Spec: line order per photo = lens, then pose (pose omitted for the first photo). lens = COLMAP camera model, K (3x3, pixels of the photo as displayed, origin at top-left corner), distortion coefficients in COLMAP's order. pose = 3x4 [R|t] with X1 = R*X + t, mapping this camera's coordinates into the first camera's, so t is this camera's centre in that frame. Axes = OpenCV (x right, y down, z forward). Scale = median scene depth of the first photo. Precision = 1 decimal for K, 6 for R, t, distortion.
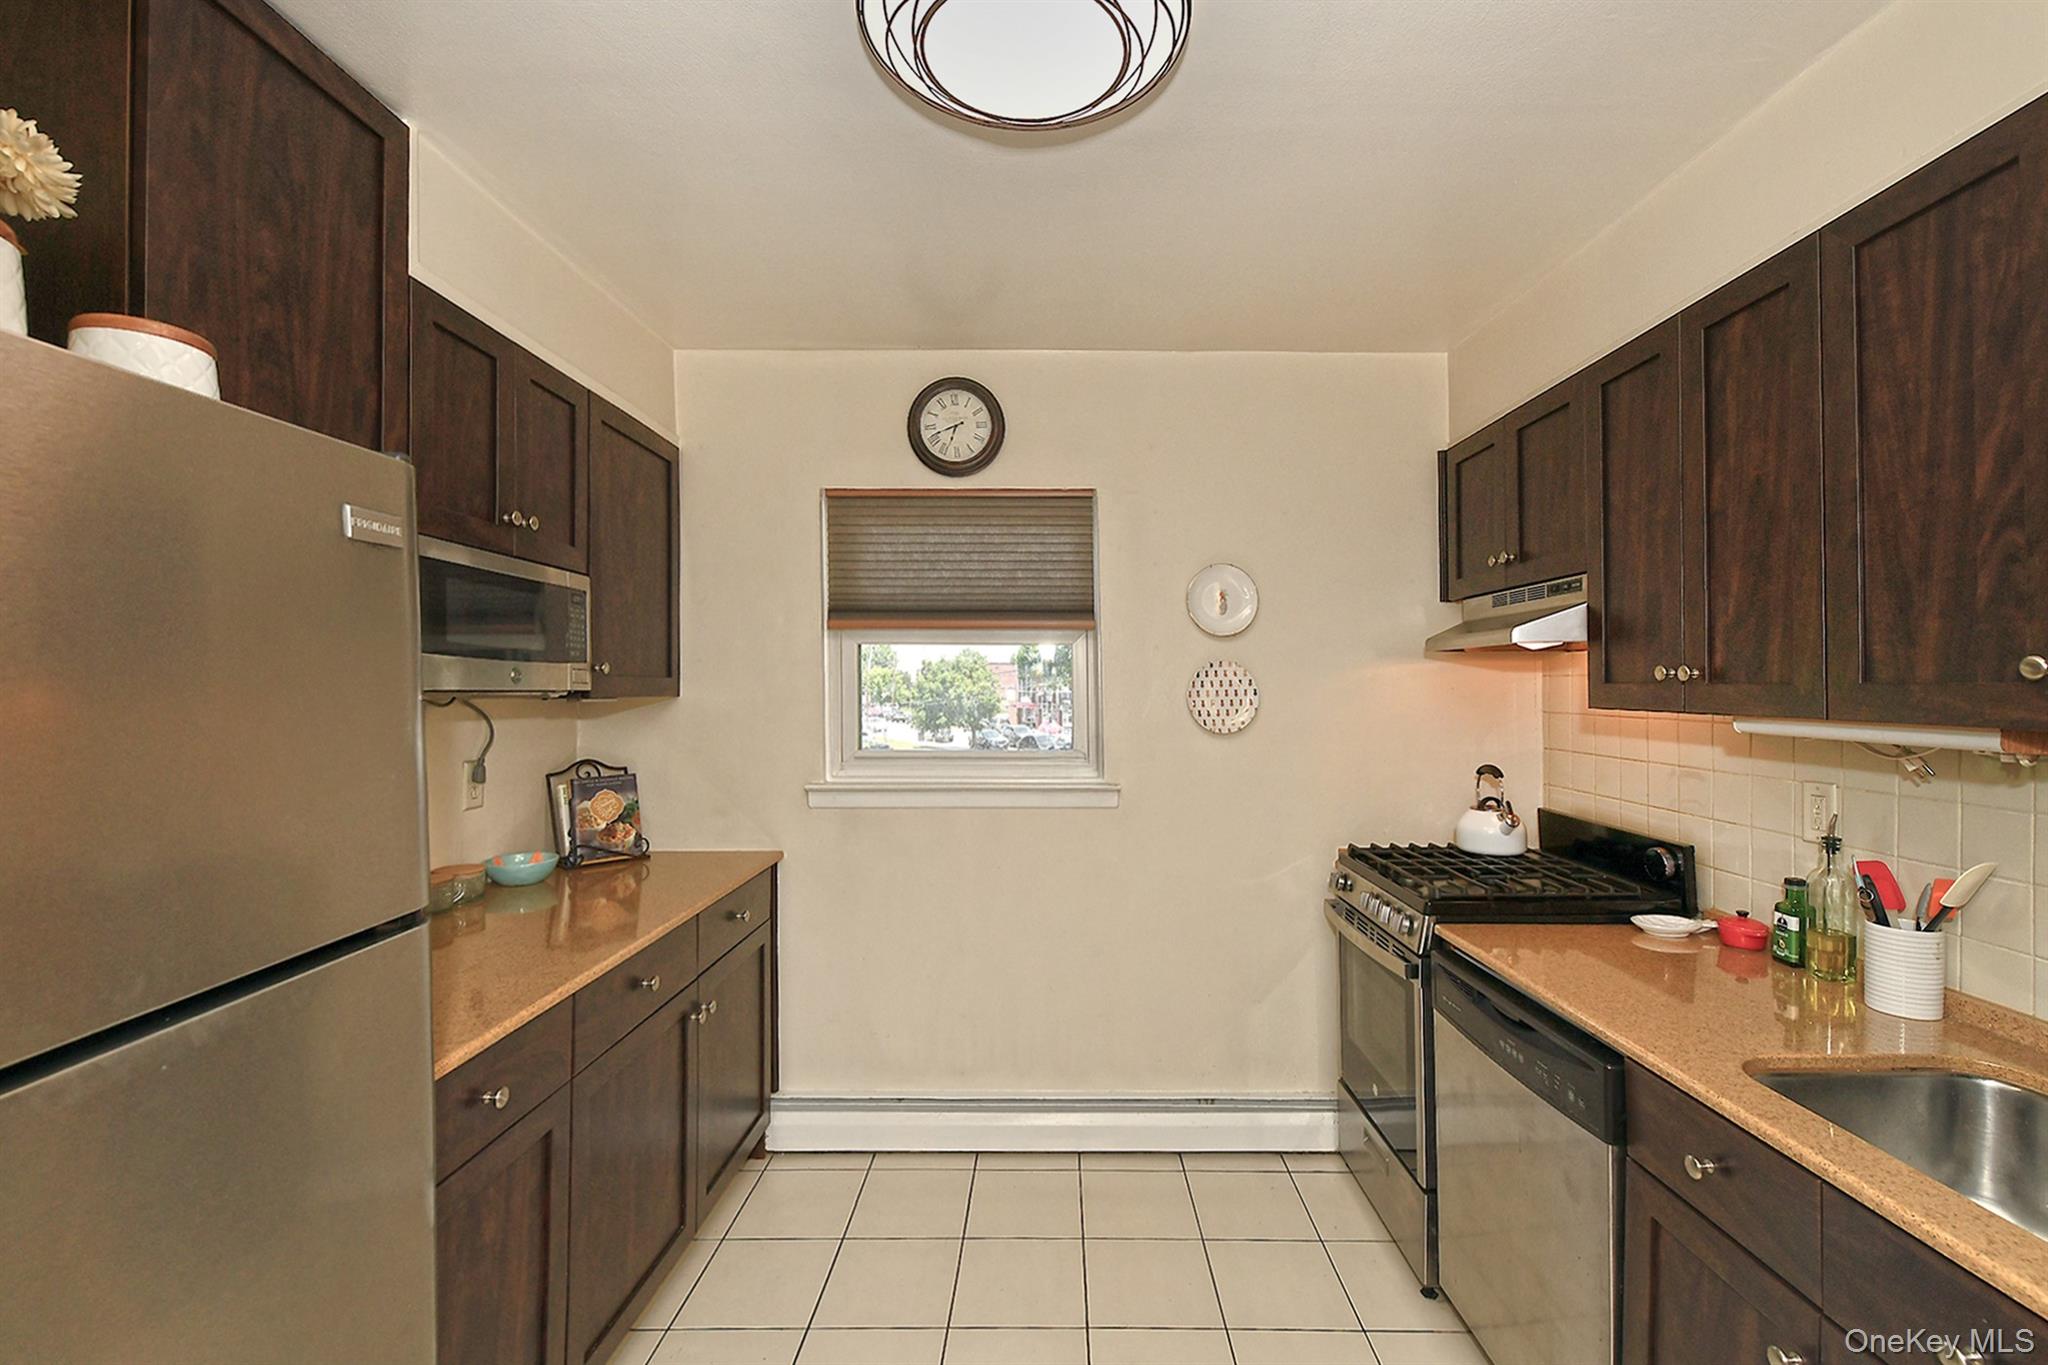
lens RADIAL K [[1019.1, 0, 1072.9], [0, 1019.1, 676.1], [0, 0, 1]] dist [-0.002817, -0.000480]
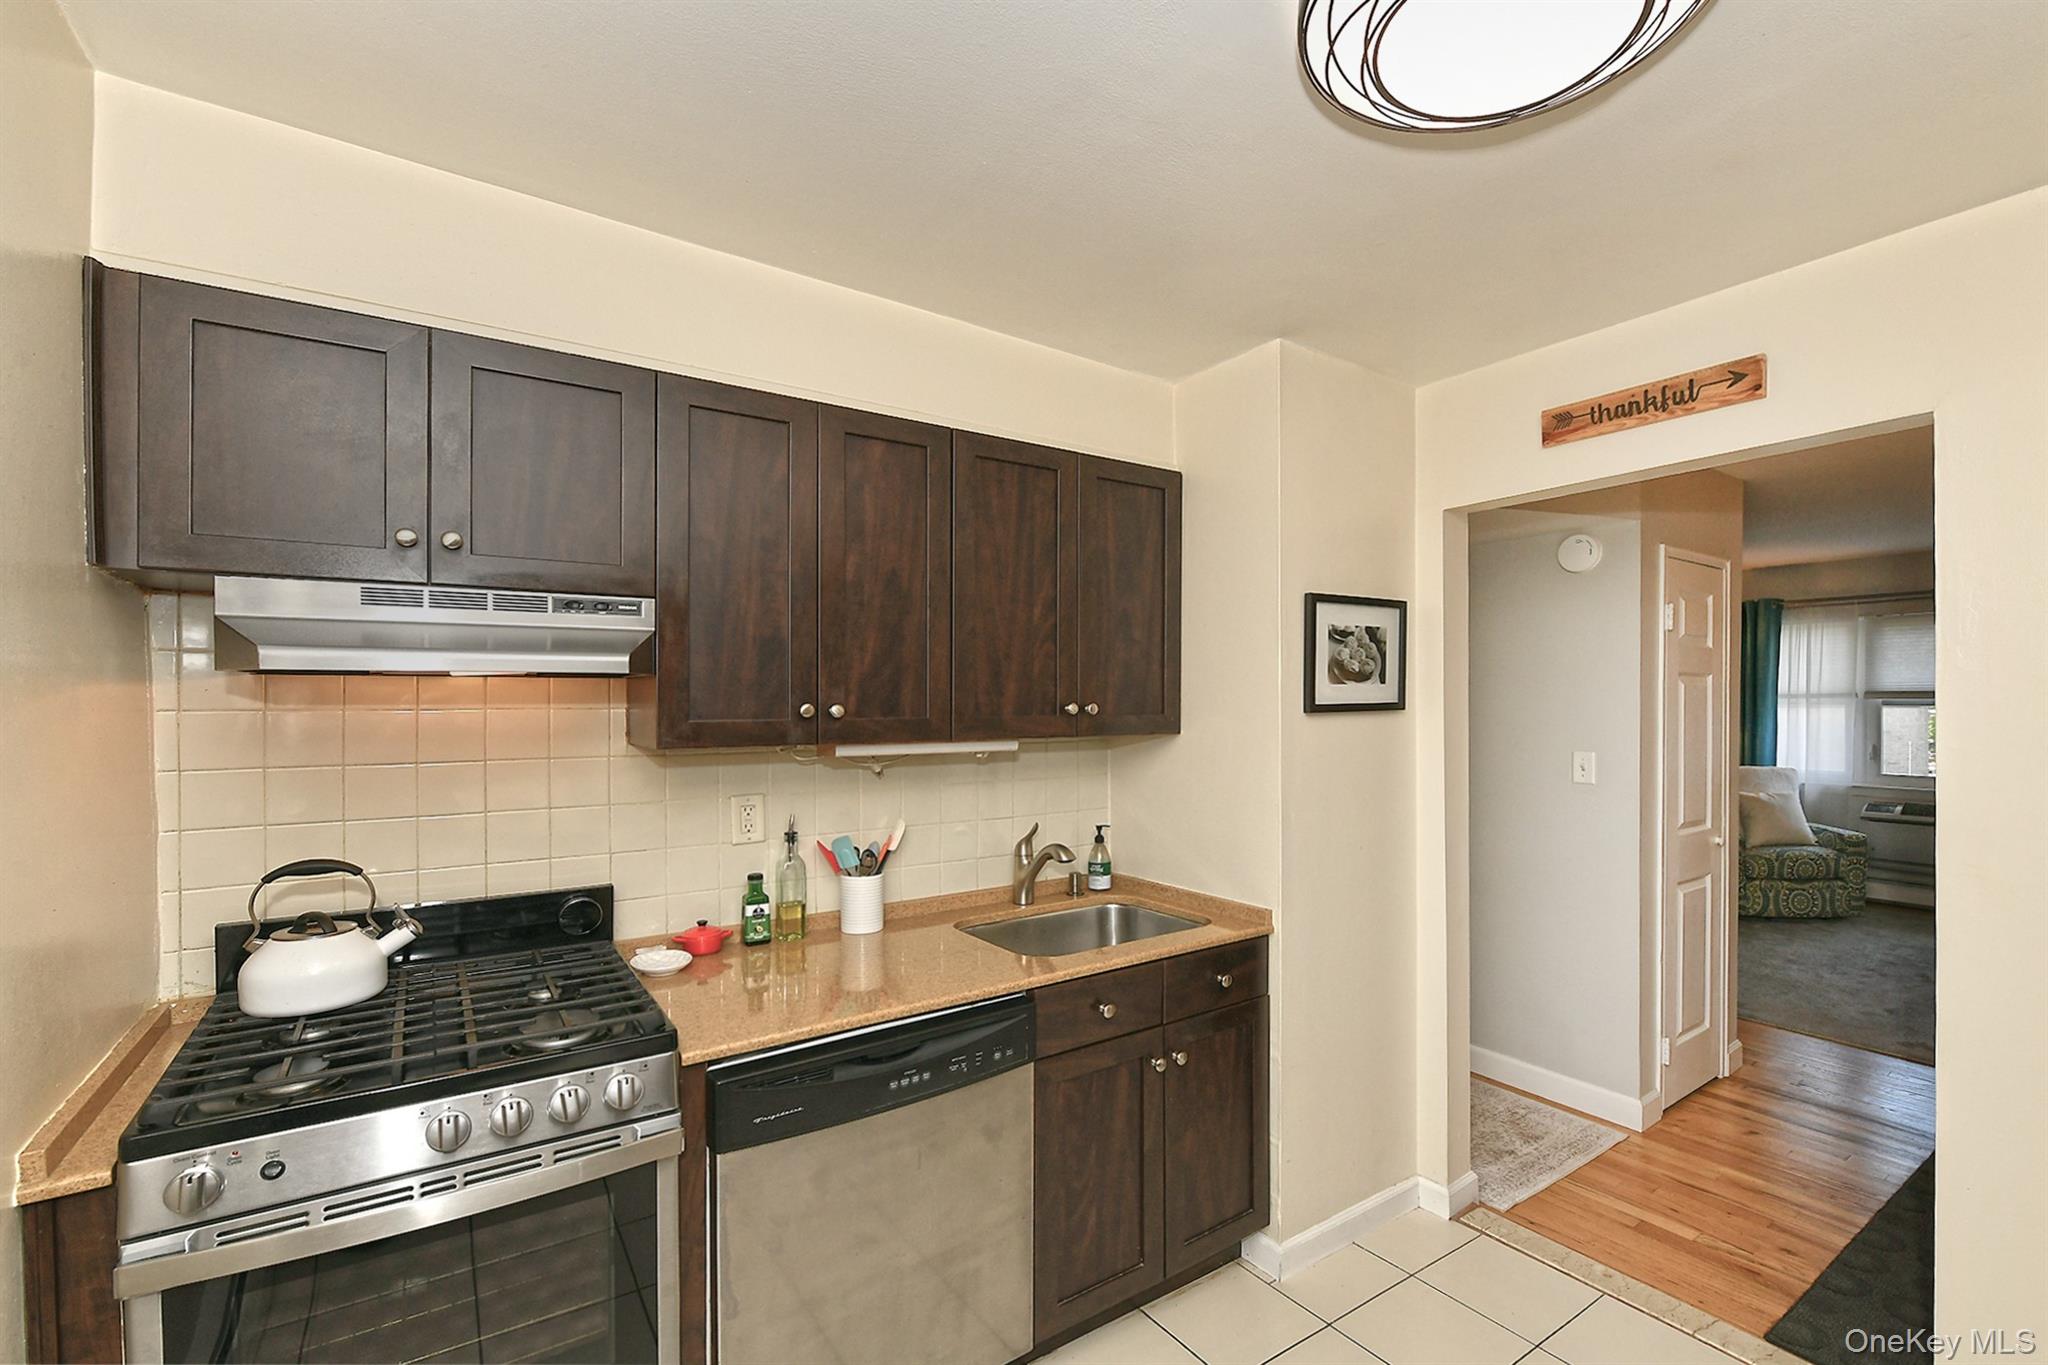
lens RADIAL K [[896.4, 0, 1017.2], [0, 896.4, 670.5], [0, 0, 1]] dist [-0.028656, -0.000300]
pose [[-0.550070, 0.014232, 0.834997, -0.305227], [-0.013856, 0.999562, -0.026165, -0.020265], [-0.835004, -0.025962, -0.549632, 1.089510]]
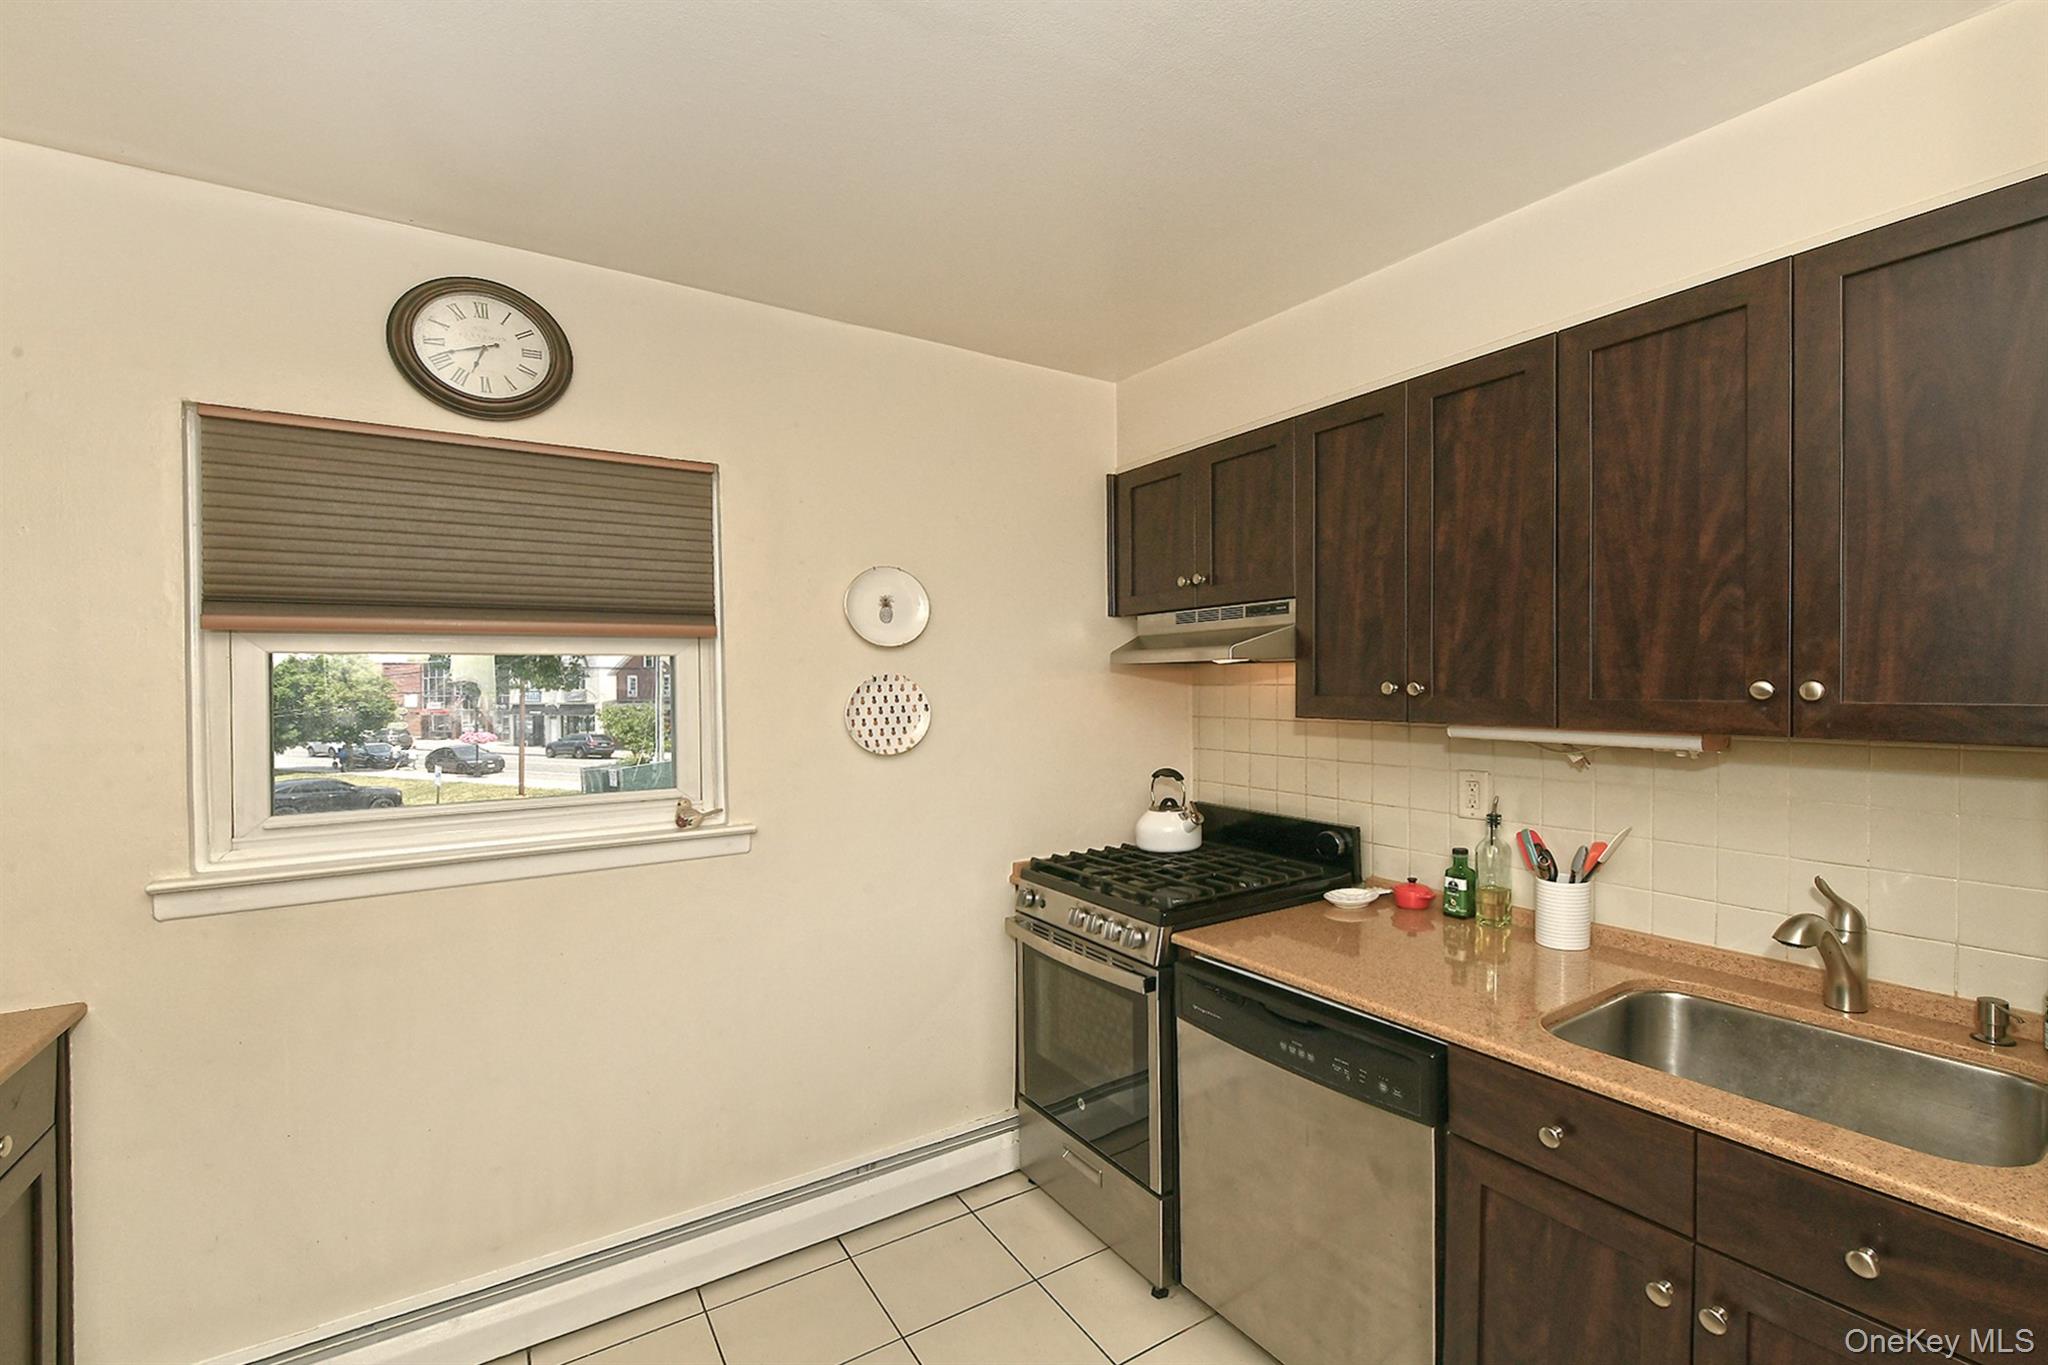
lens RADIAL K [[860.8, 0, 1229.7], [0, 860.8, 666.2], [0, 0, 1]] dist [-0.002778, -0.000209]
pose [[0.758904, -0.008539, 0.651146, -0.162062], [0.012019, 0.999927, -0.000895, -0.024050], [-0.651091, 0.008505, 0.758952, 0.303309]]
